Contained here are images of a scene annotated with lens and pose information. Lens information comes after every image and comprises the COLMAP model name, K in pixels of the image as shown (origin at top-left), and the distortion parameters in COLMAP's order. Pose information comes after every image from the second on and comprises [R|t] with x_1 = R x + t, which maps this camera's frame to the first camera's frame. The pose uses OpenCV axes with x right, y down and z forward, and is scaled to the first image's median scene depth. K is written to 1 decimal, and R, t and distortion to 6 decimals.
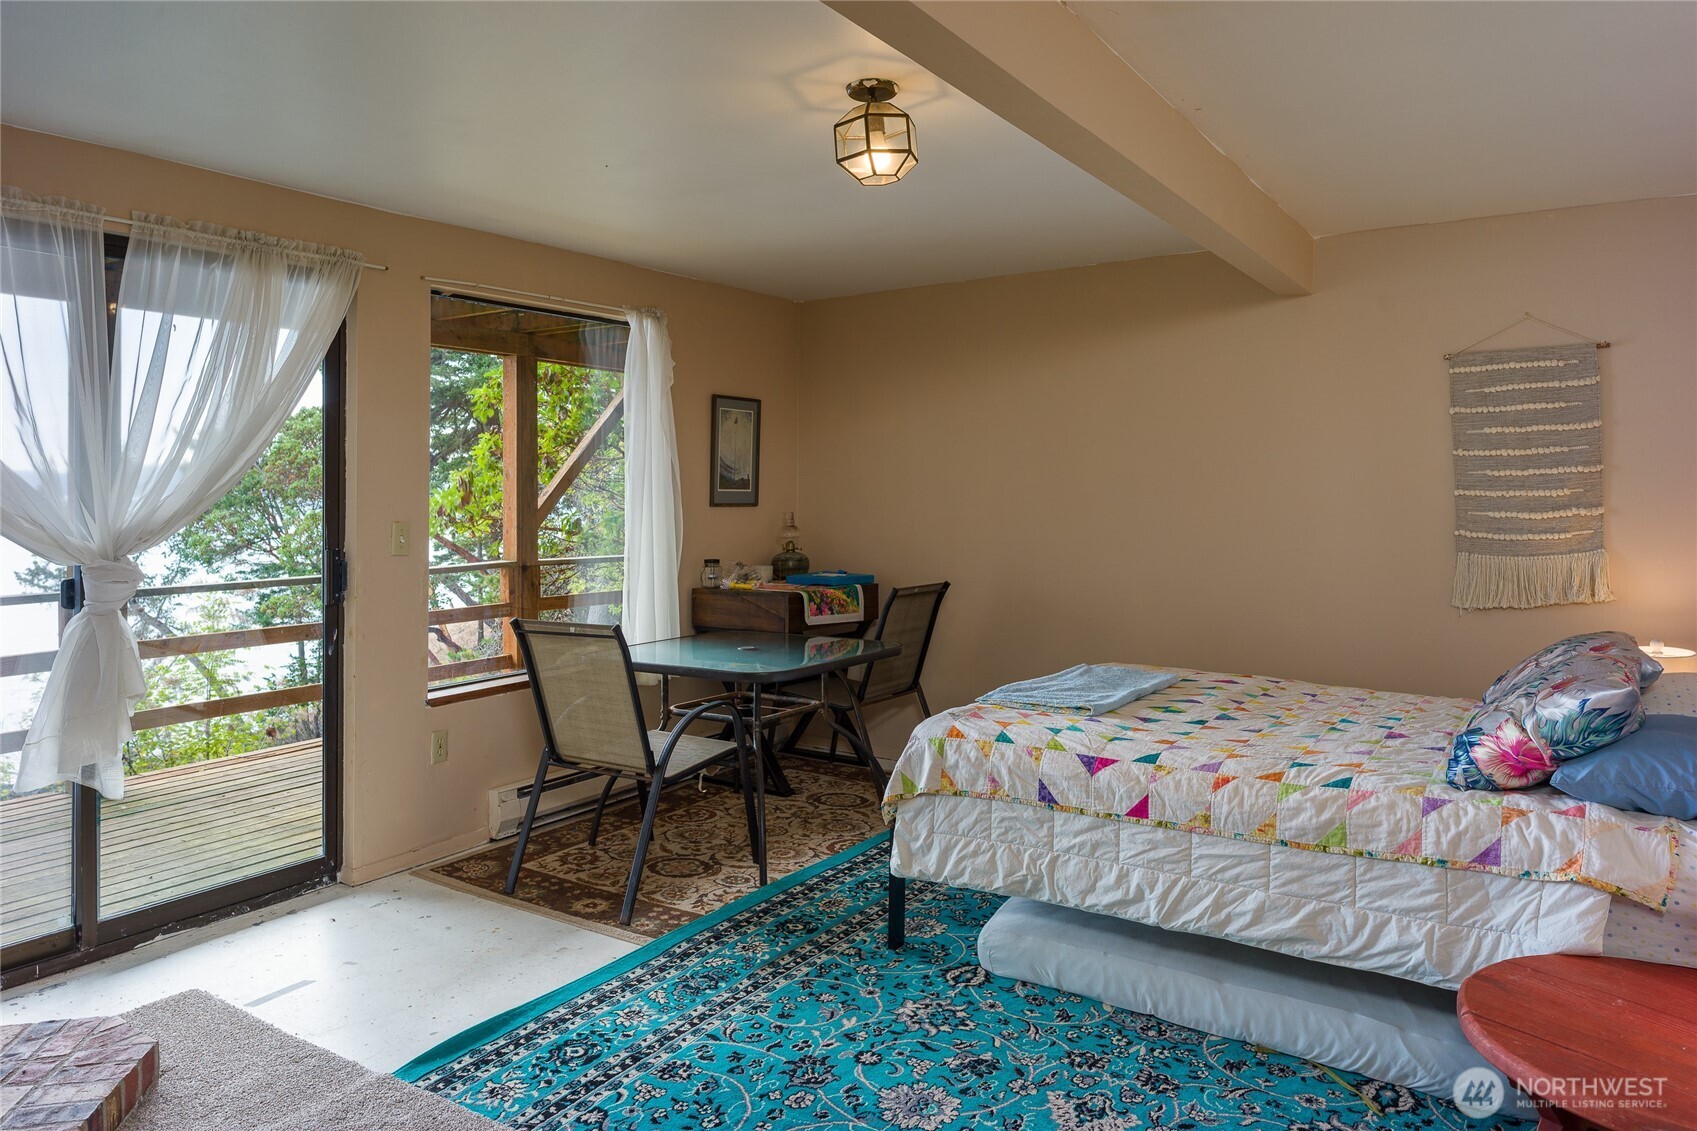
lens RADIAL K [[1104.4, 0, 840.1], [0, 1104.4, 492.5], [0, 0, 1]] dist [0.002514, 0.001438]
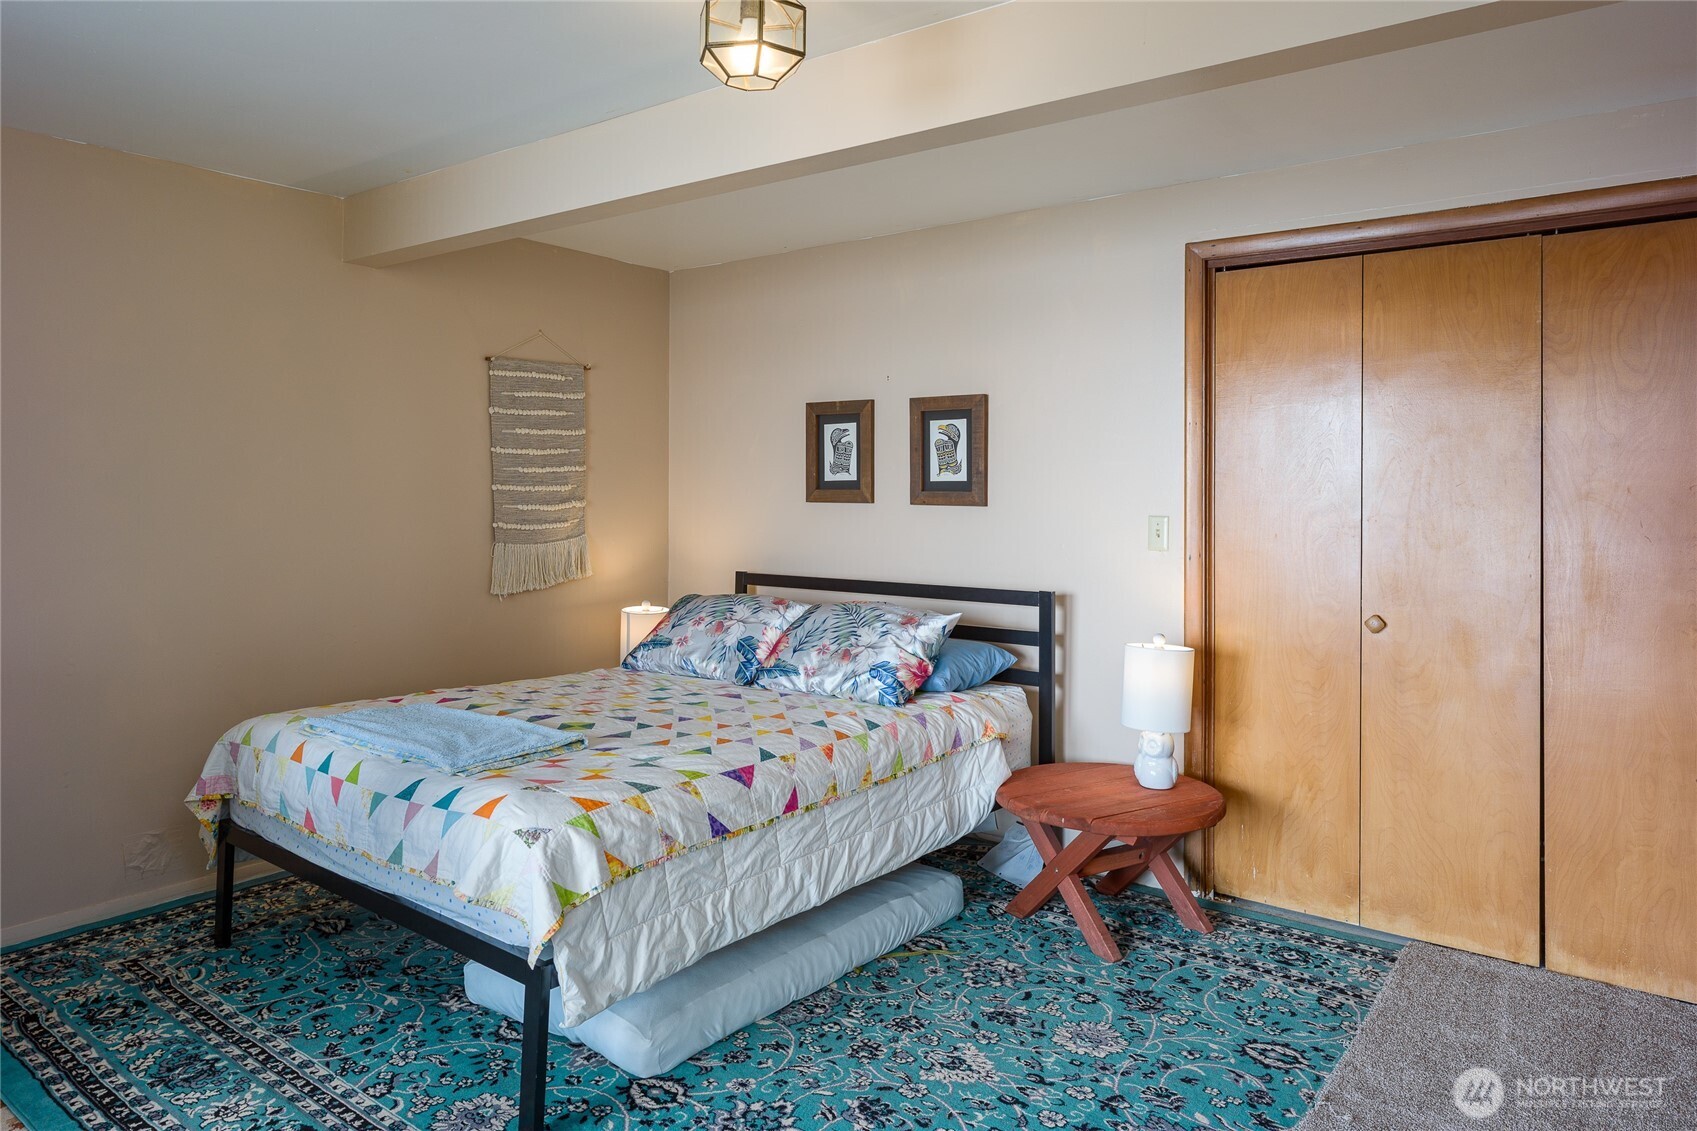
lens RADIAL K [[1114.3, 0, 850.0], [0, 1114.3, 496.7], [0, 0, 1]] dist [-0.001938, 0.000852]
pose [[0.065765, -0.002846, 0.997831, -0.672029], [-0.005840, 0.999978, 0.003237, 0.004824], [-0.997818, -0.006041, 0.065747, 0.807899]]
